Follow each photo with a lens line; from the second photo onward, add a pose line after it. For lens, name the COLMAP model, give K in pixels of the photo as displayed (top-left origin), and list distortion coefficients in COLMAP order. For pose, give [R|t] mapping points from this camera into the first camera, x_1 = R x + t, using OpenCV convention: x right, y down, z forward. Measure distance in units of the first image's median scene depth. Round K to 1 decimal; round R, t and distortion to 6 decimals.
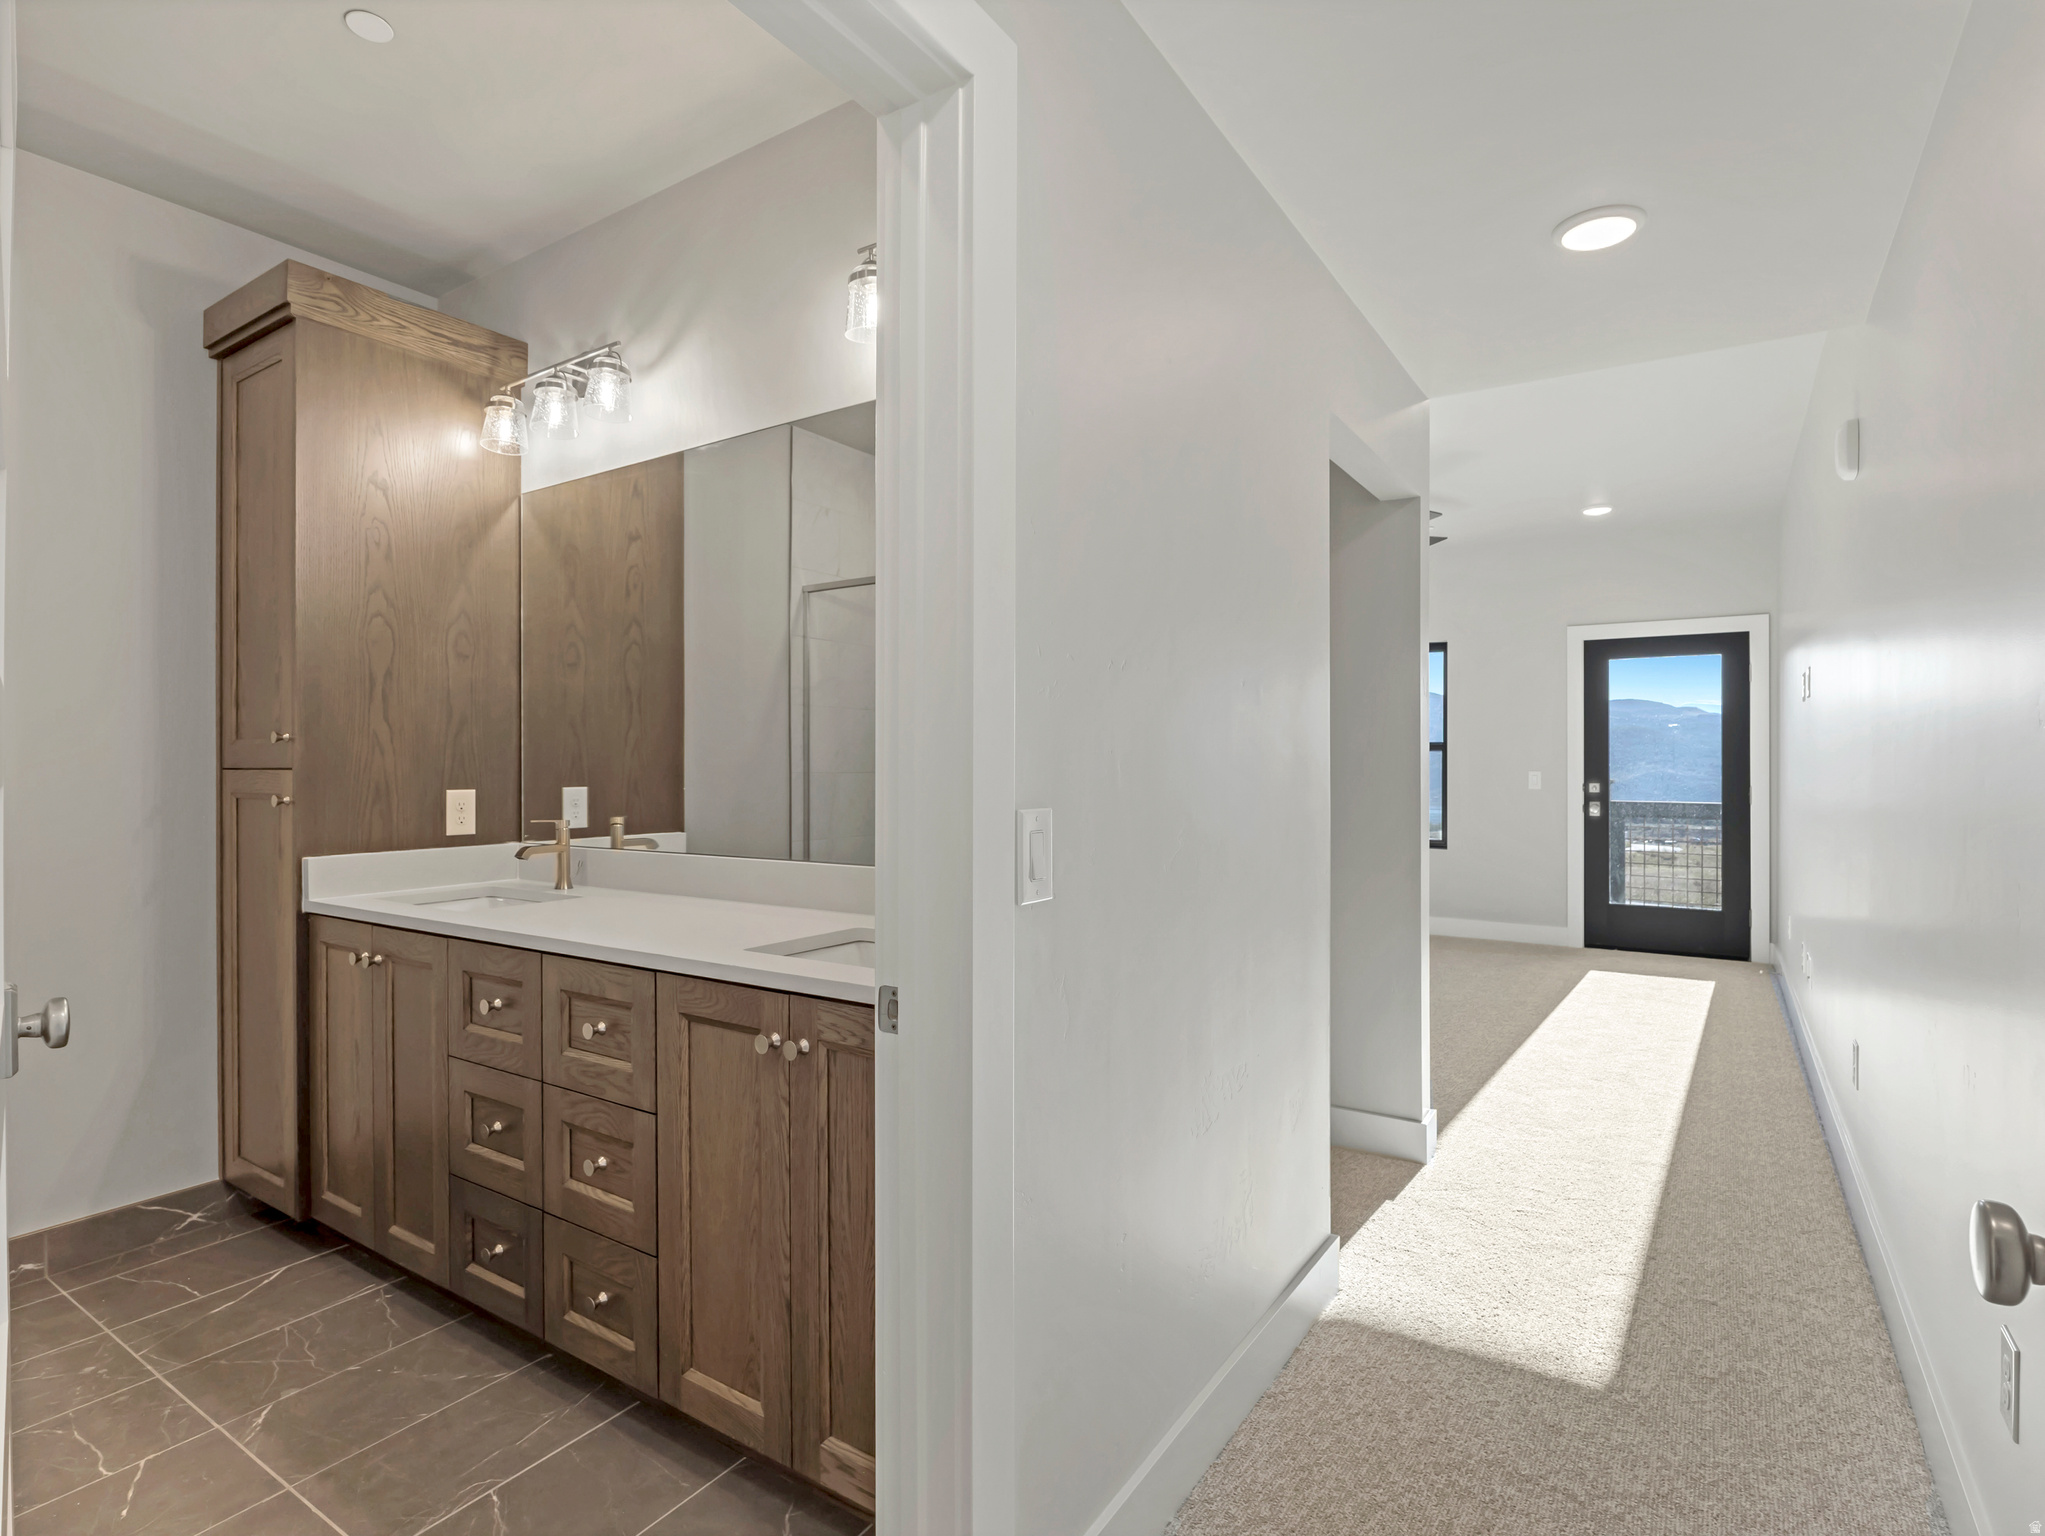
lens RADIAL K [[1053.4, 0, 1018.2], [0, 1053.4, 757.1], [0, 0, 1]] dist [-0.004755, -0.000722]
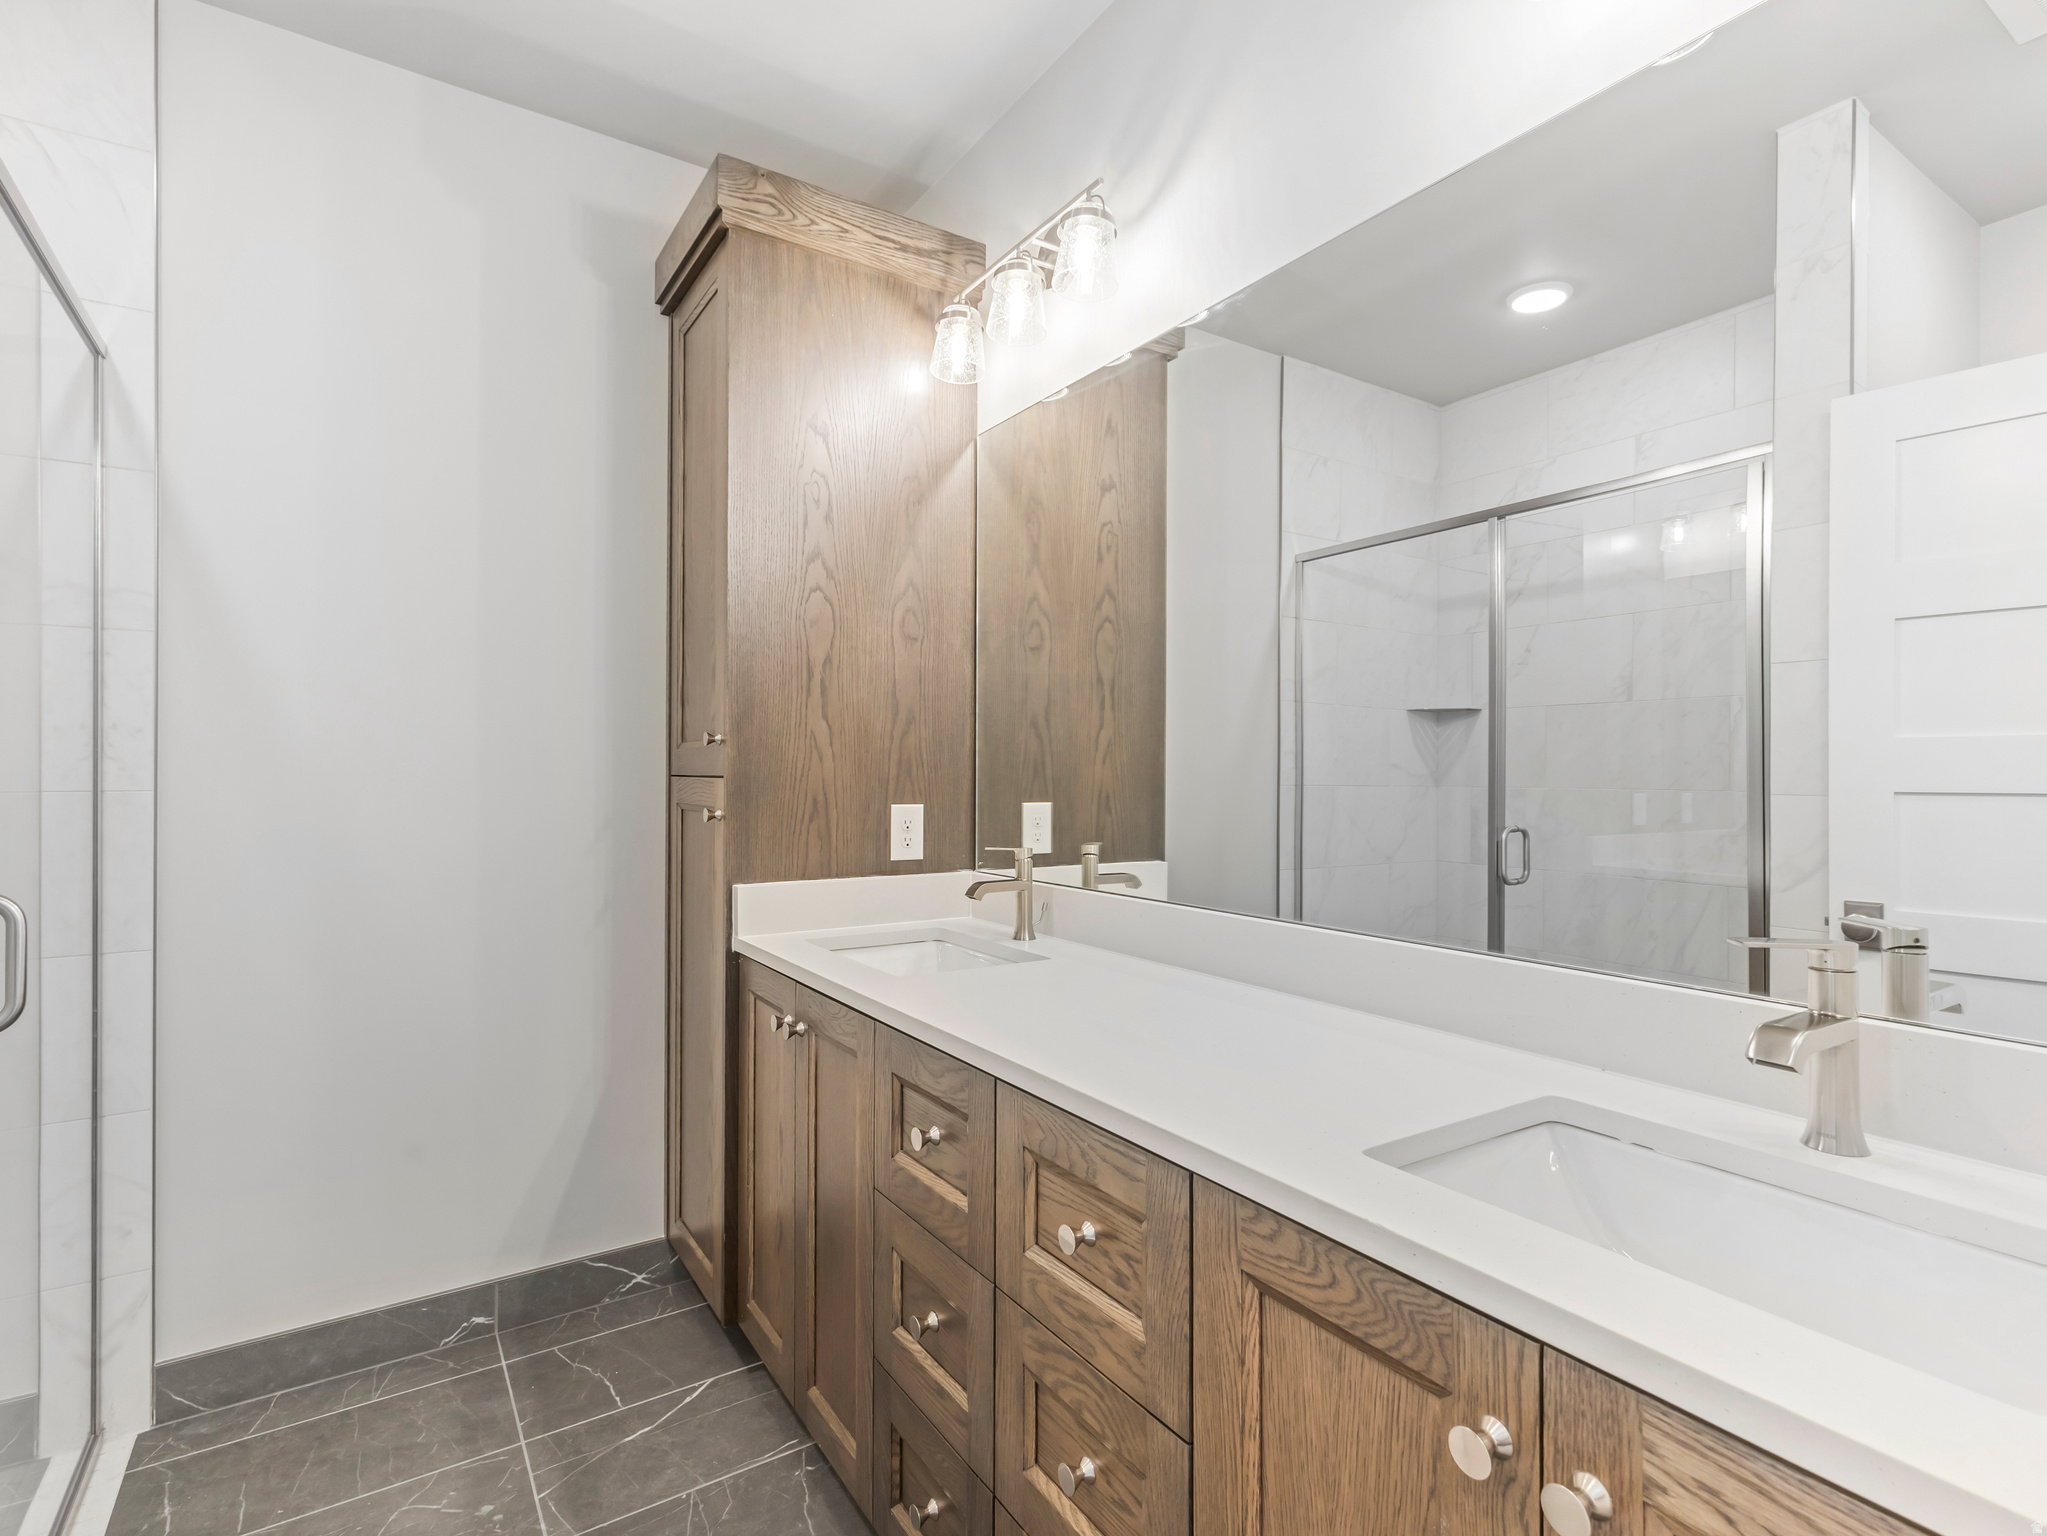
lens RADIAL K [[1013.6, 0, 1015.9], [0, 1013.6, 755.6], [0, 0, 1]] dist [0.007347, 0.000439]
pose [[0.917050, 0.001934, -0.398768, -0.150479], [-0.006243, 0.999935, -0.009508, 0.000648], [0.398723, 0.011209, 0.917003, 0.335499]]
